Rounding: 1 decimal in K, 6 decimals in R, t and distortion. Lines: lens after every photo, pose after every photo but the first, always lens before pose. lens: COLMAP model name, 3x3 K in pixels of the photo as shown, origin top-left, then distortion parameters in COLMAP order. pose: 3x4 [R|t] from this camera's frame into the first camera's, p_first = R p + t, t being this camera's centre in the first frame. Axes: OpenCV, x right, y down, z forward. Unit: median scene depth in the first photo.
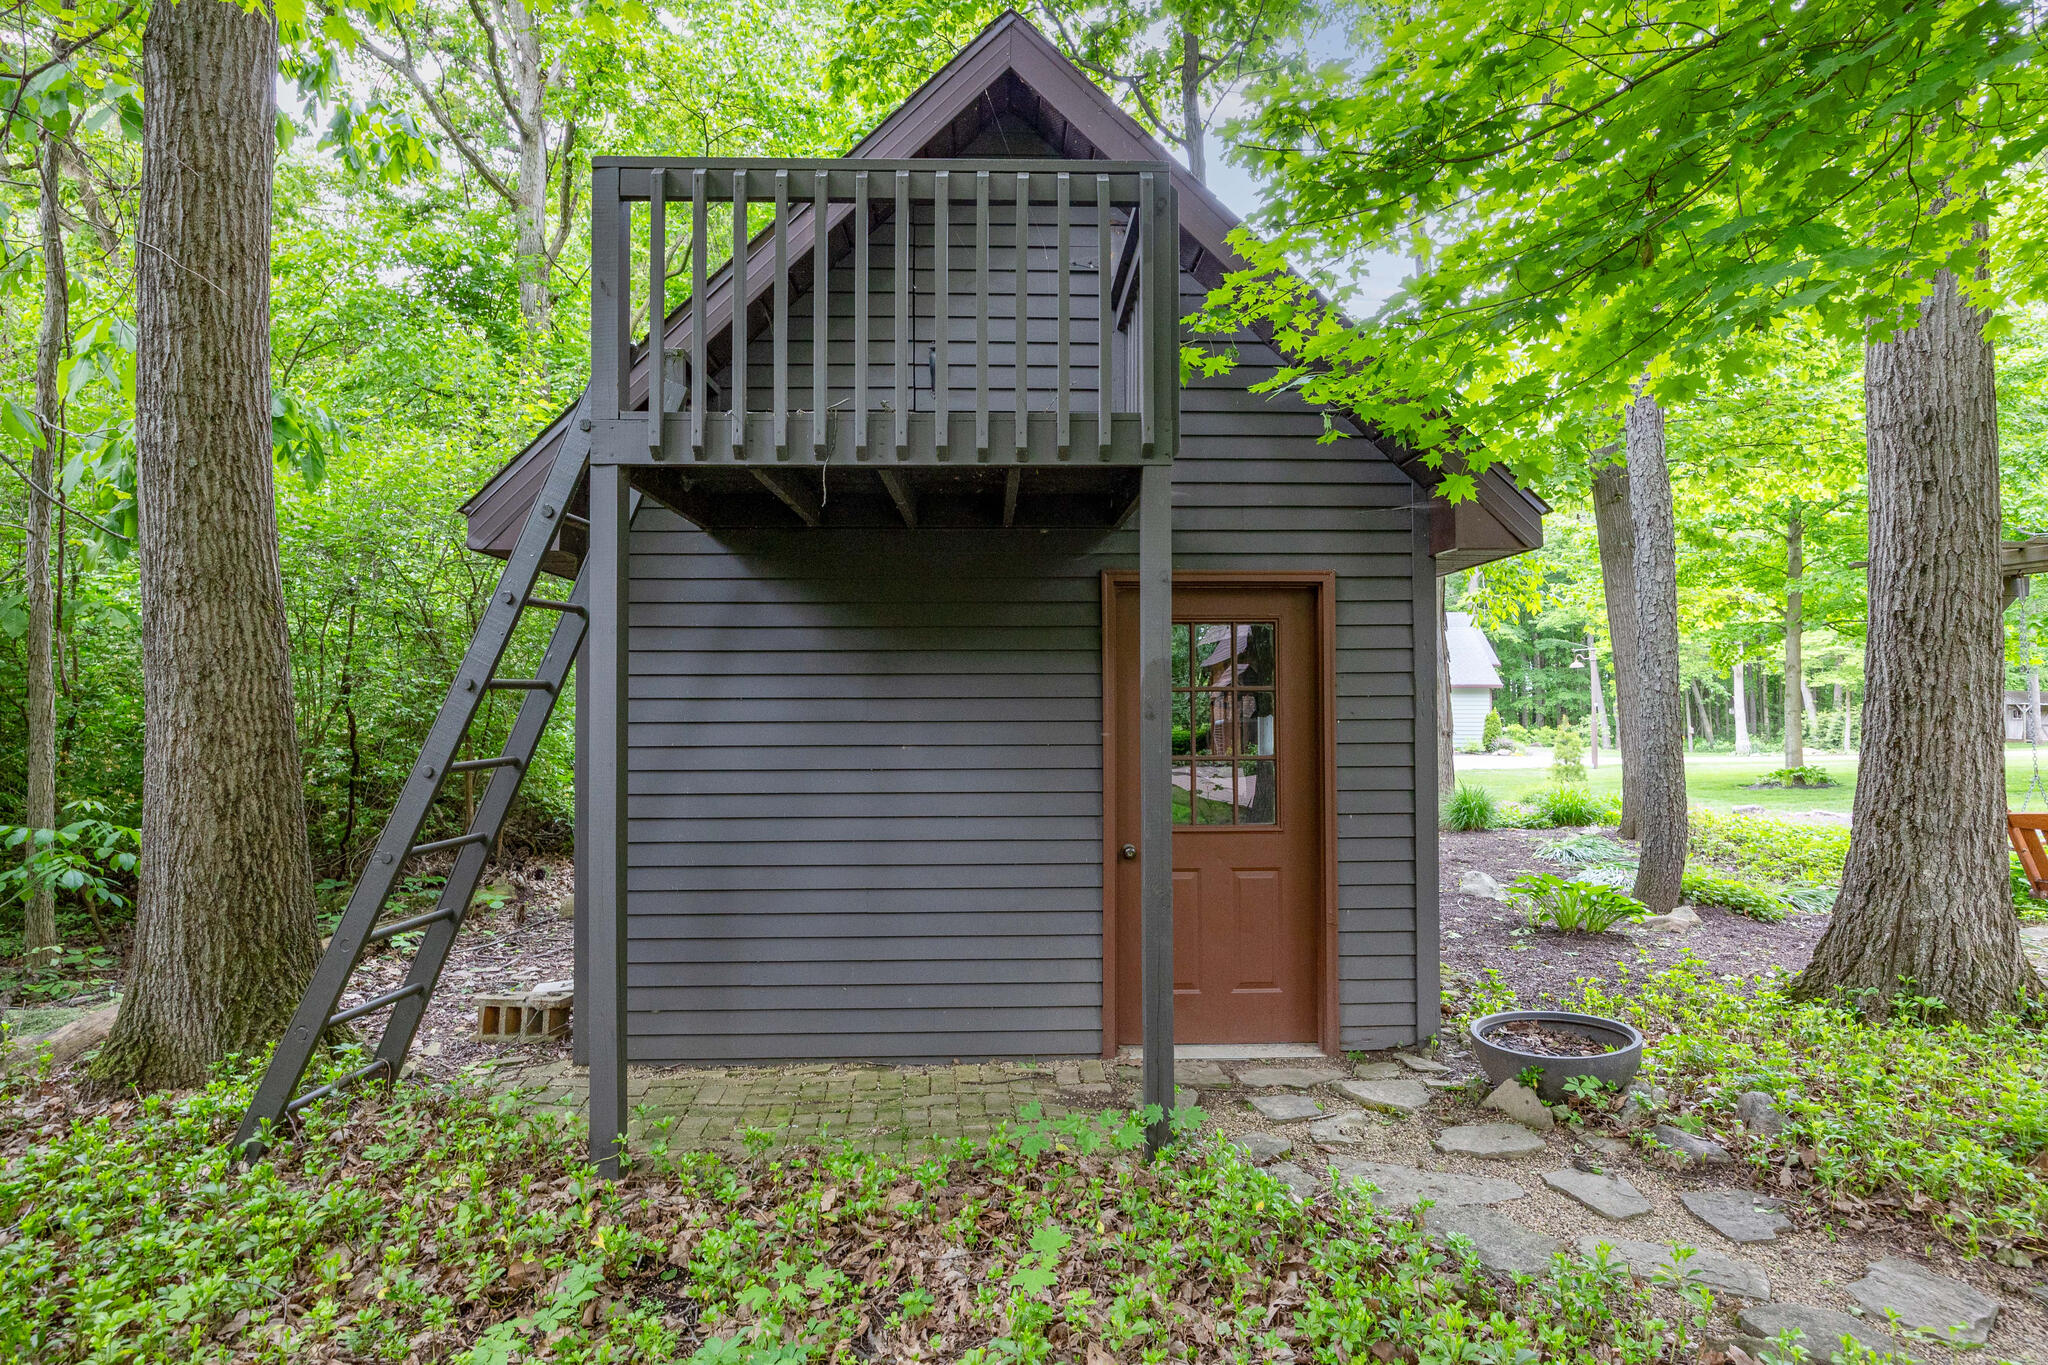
lens RADIAL K [[1077.9, 0, 1022.9], [0, 1077.9, 682.2], [0, 0, 1]] dist [-0.001785, 0.000091]
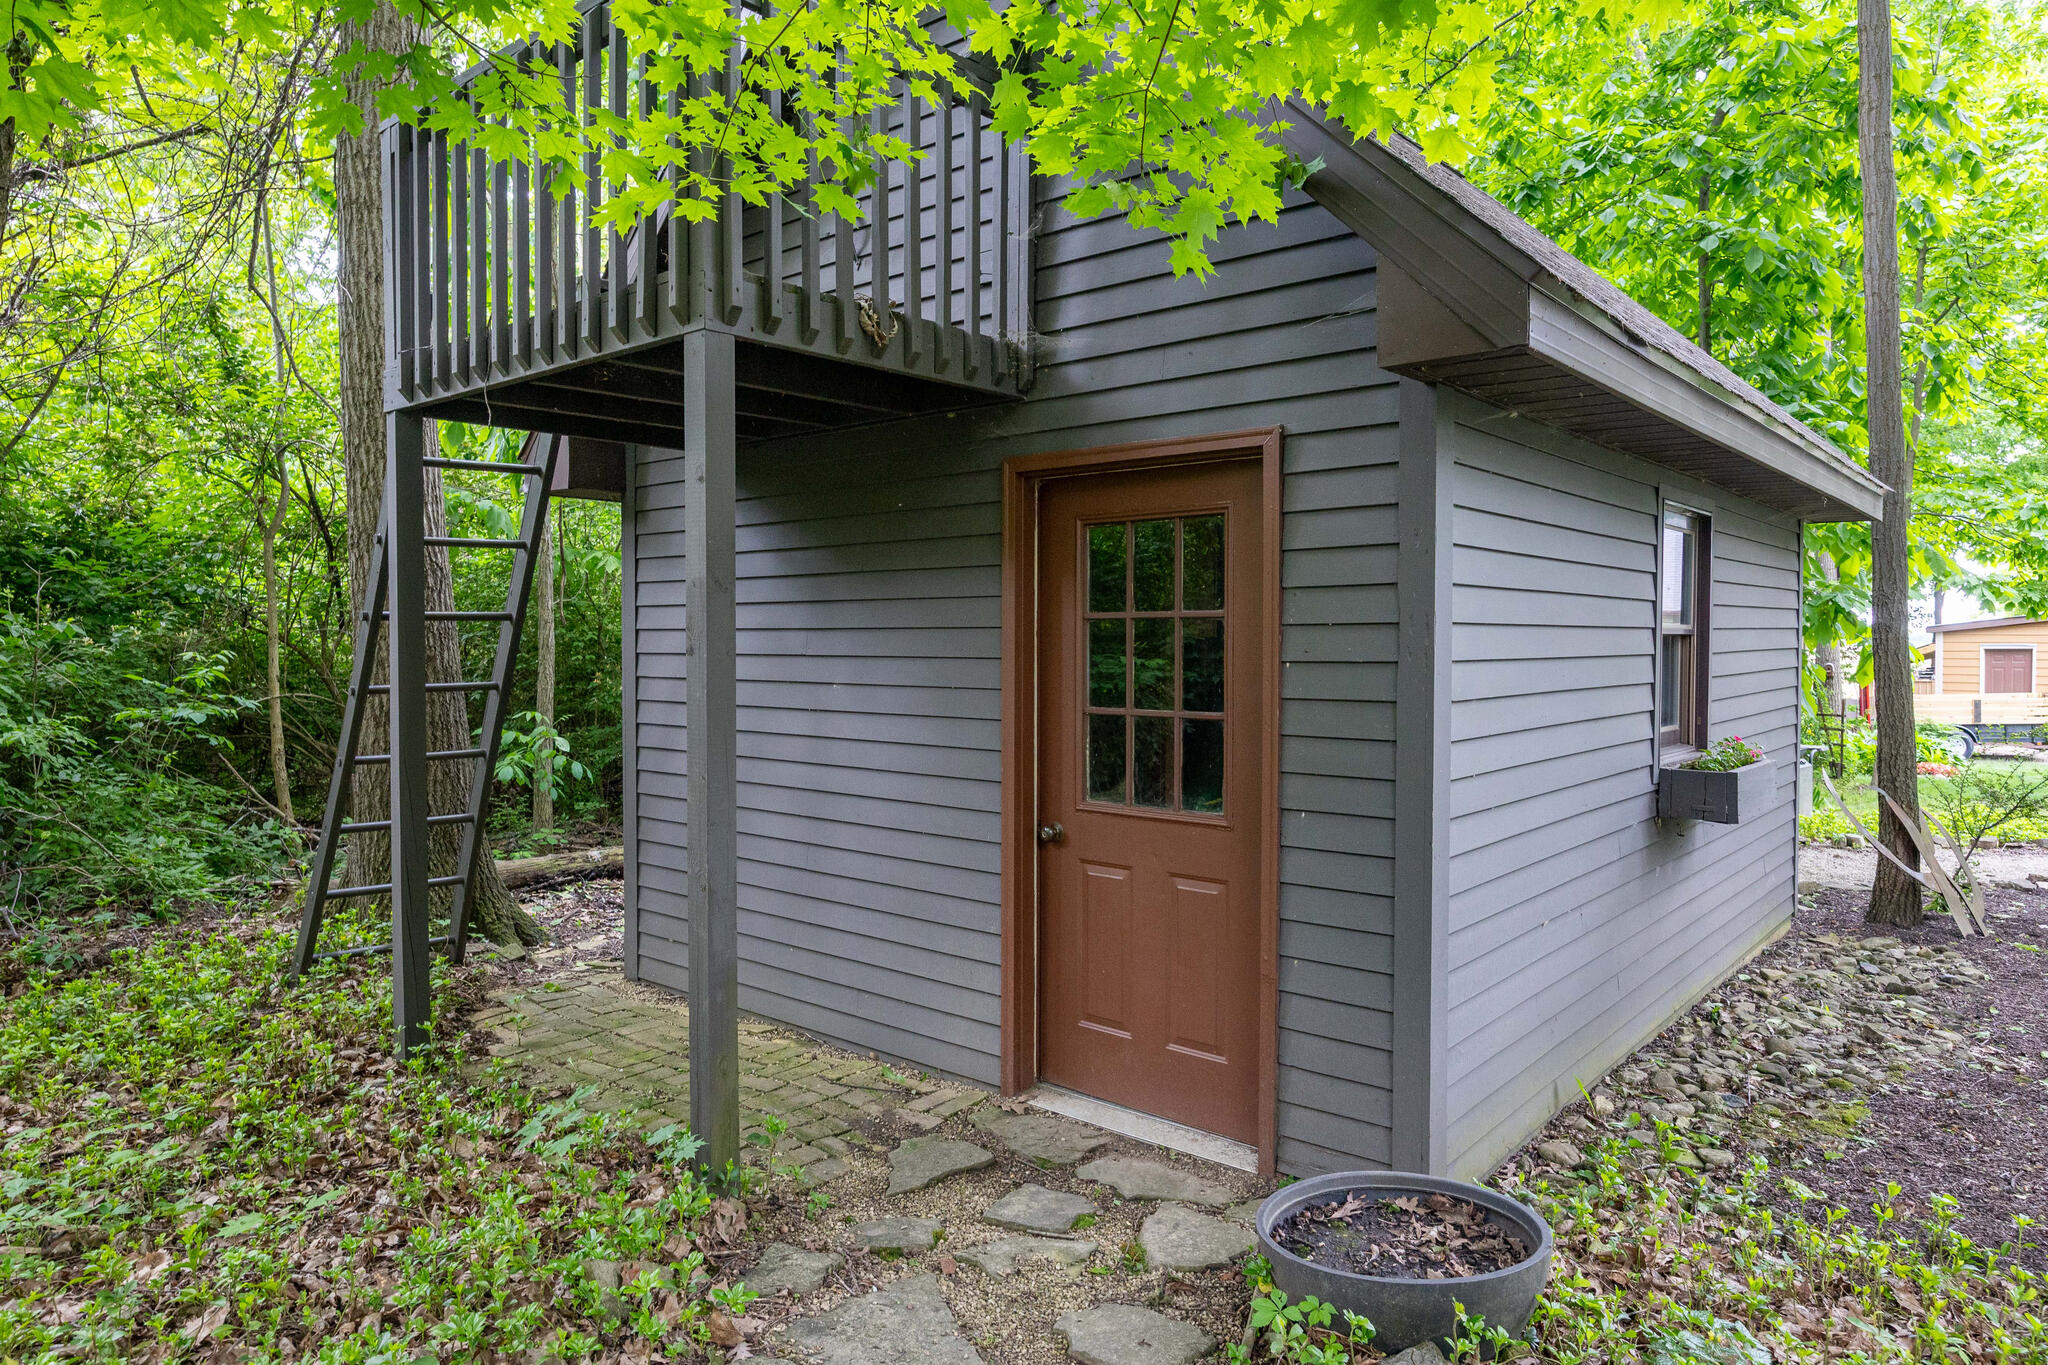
lens RADIAL K [[1300.8, 0, 1025.3], [0, 1300.8, 679.0], [0, 0, 1]] dist [0.003245, -0.000174]
pose [[0.734432, 0.025444, -0.678205, 0.740151], [0.012080, 0.998649, 0.050548, 0.004791], [0.678575, -0.045317, 0.733132, 0.353905]]
